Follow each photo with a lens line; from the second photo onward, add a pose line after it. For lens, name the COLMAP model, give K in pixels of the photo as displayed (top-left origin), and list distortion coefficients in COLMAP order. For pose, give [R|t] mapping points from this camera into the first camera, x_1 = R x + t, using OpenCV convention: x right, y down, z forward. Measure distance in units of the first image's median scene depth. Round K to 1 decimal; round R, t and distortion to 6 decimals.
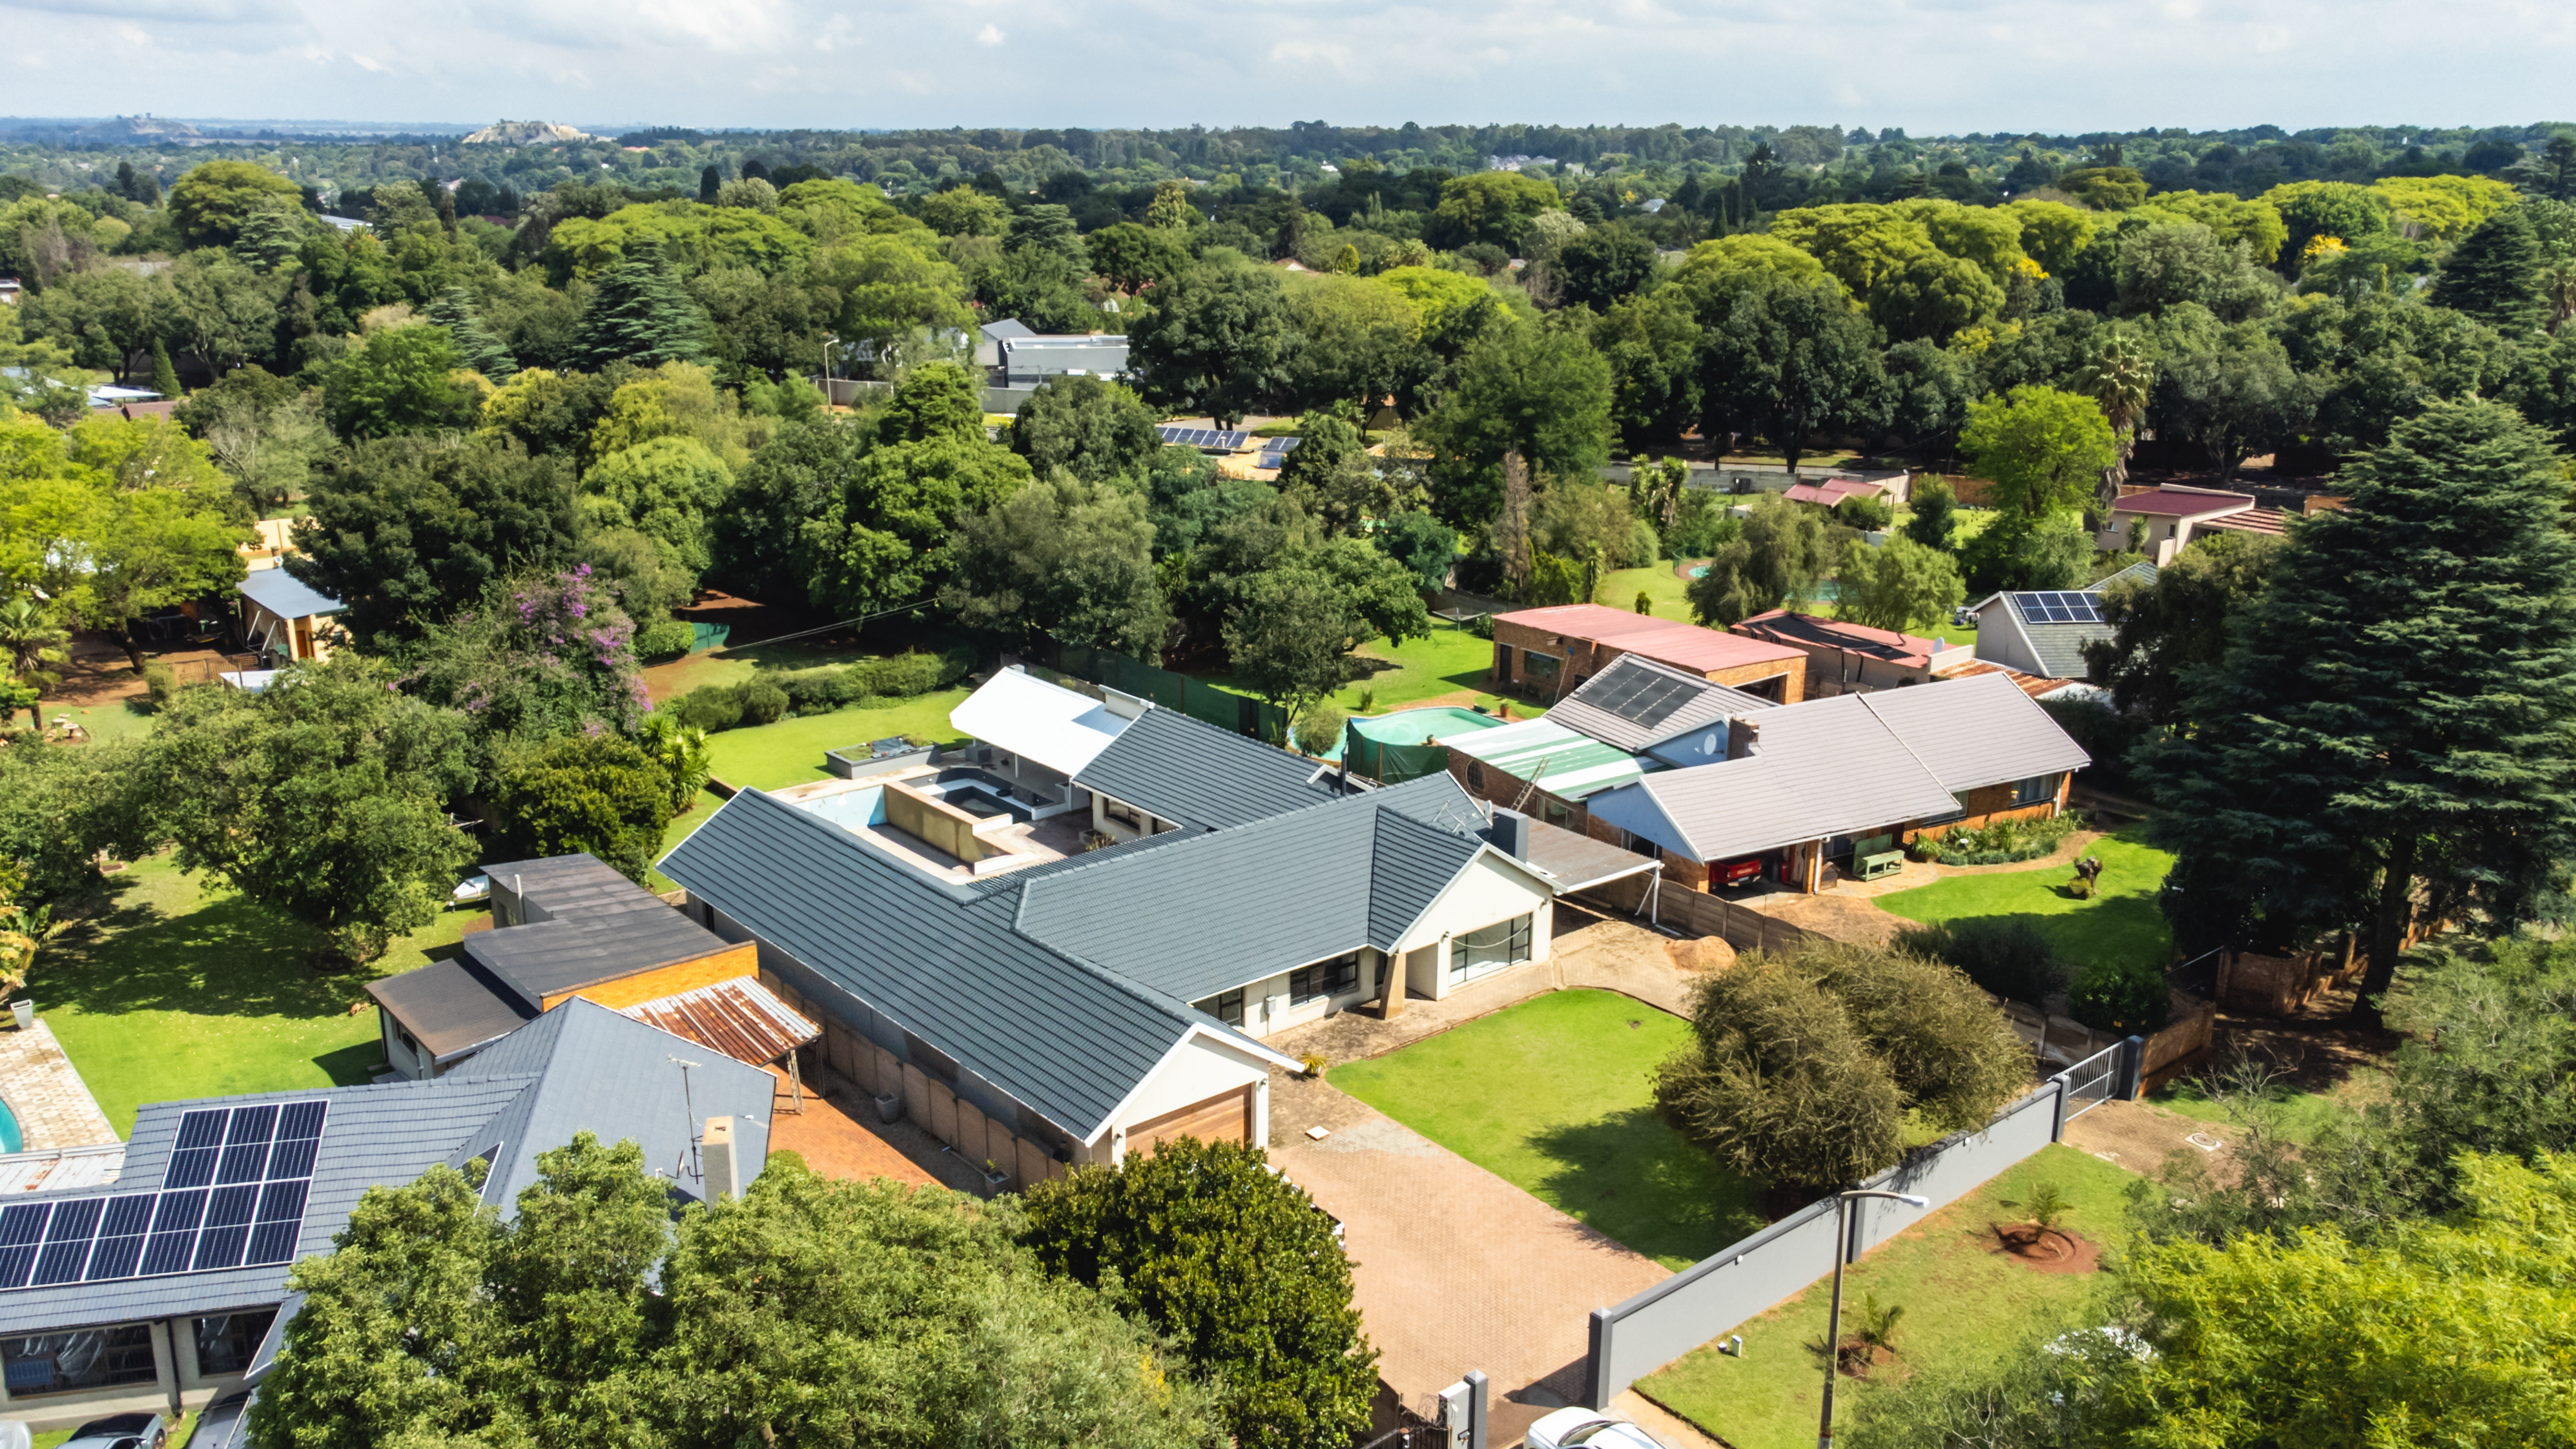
lens RADIAL K [[2031.2, 0, 1296.1], [0, 2031.2, 739.9], [0, 0, 1]] dist [0.084896, -0.153238]
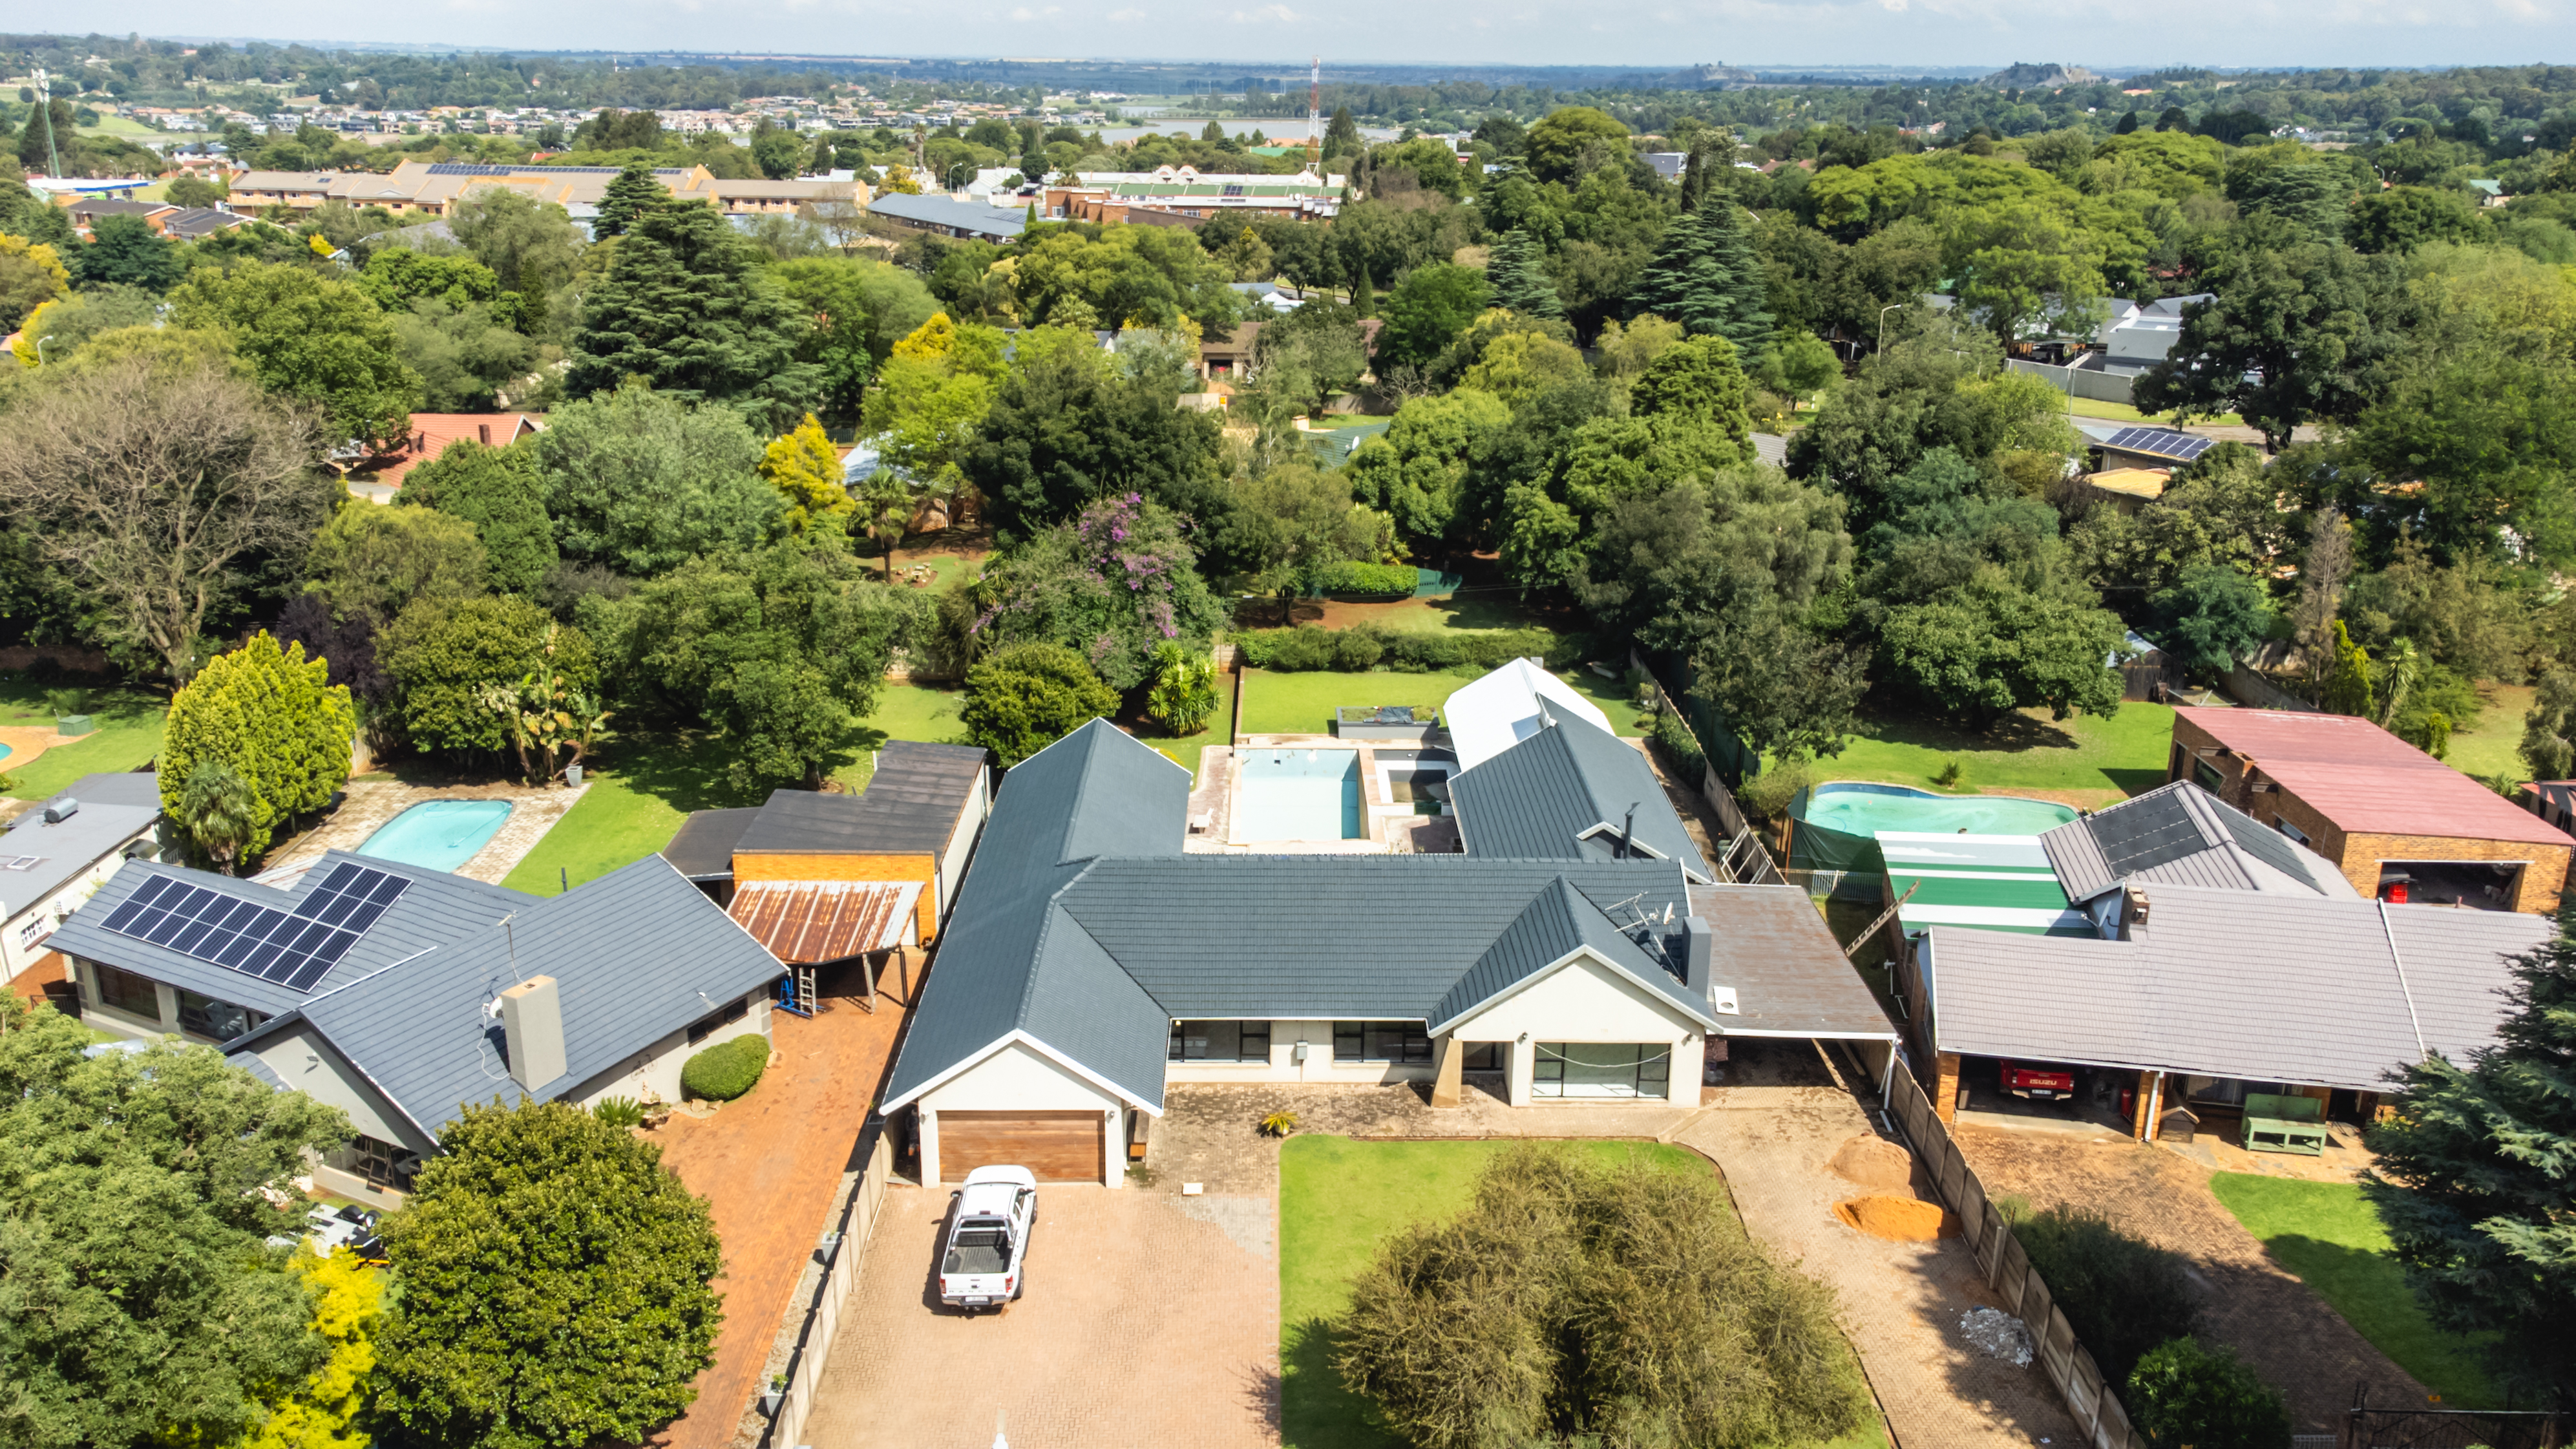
lens RADIAL K [[2031.3, 0, 1296.1], [0, 2031.3, 739.9], [0, 0, 1]] dist [0.084896, -0.153238]
pose [[0.773861, 0.201373, -0.600490, 0.395007], [-0.186459, 0.978527, 0.087854, -0.068716], [0.605287, 0.043980, 0.794792, 0.194799]]
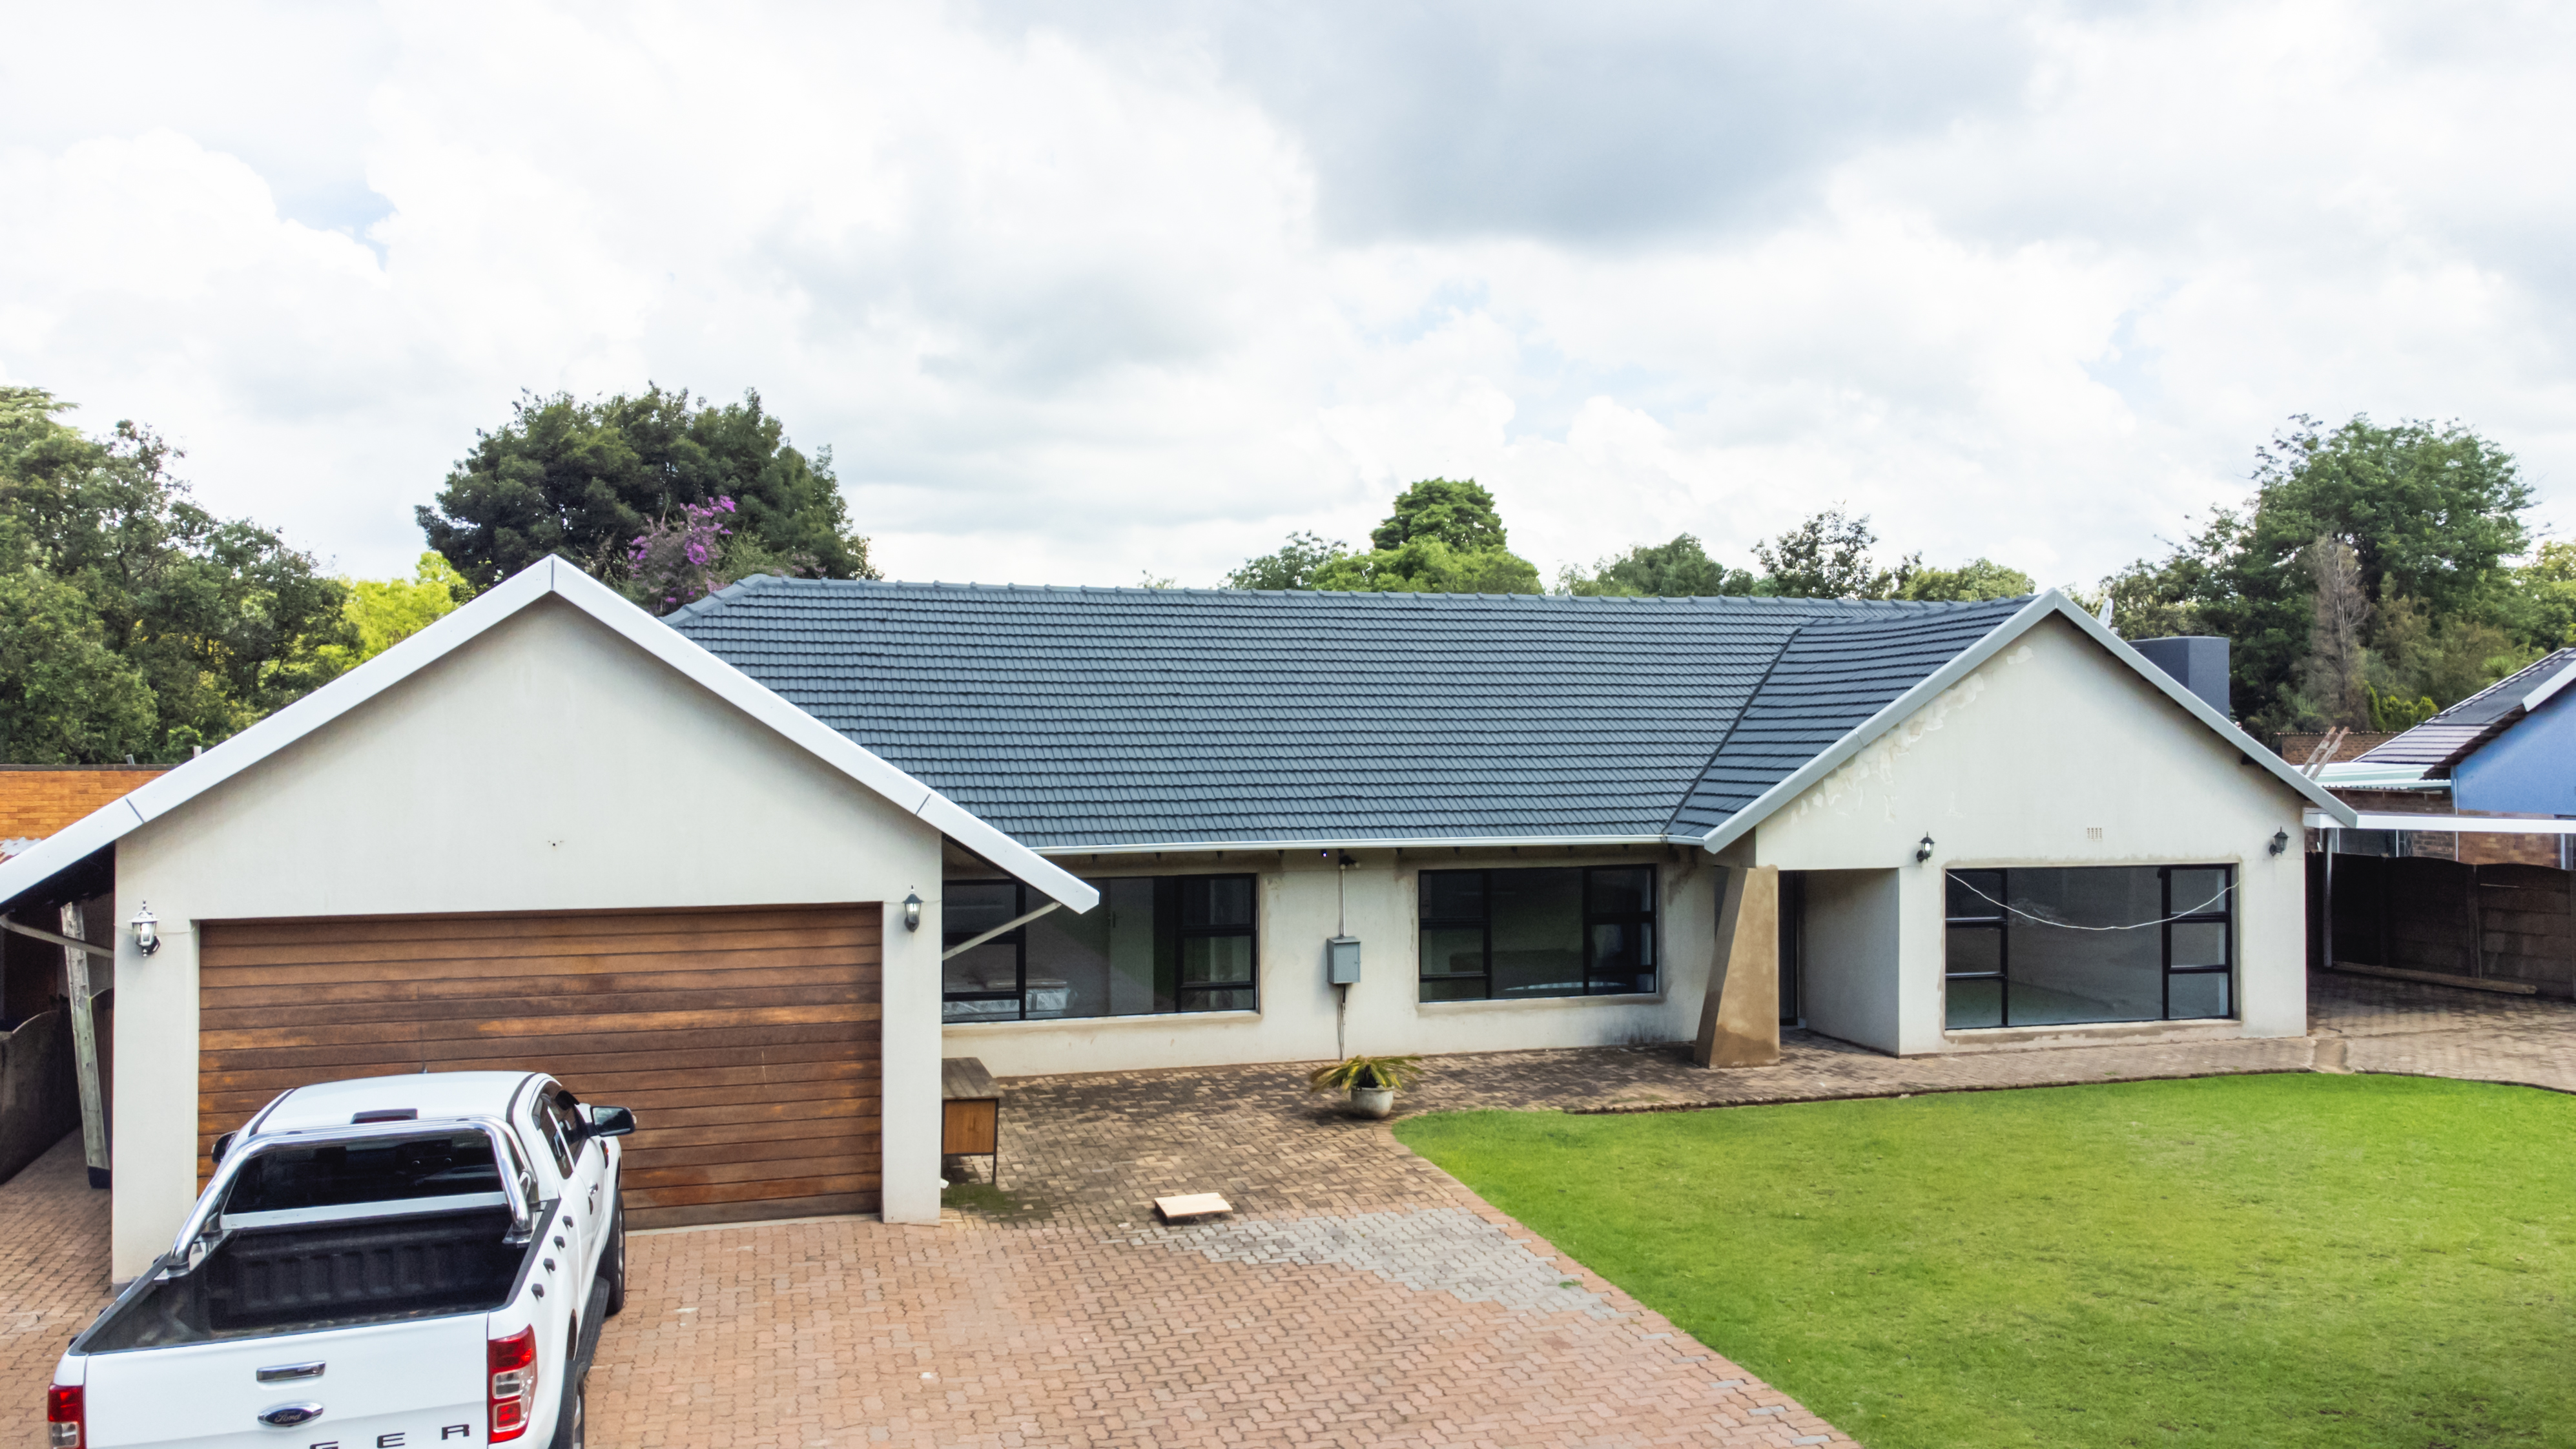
lens RADIAL K [[1933.6, 0, 1294.0], [0, 1933.6, 732.6], [0, 0, 1]] dist [-0.000814, 0.093282]
pose [[0.910304, -0.008996, -0.413844, 0.089616], [-0.109960, 0.958590, -0.262707, 0.138745], [0.399069, 0.284649, 0.871618, 0.535699]]
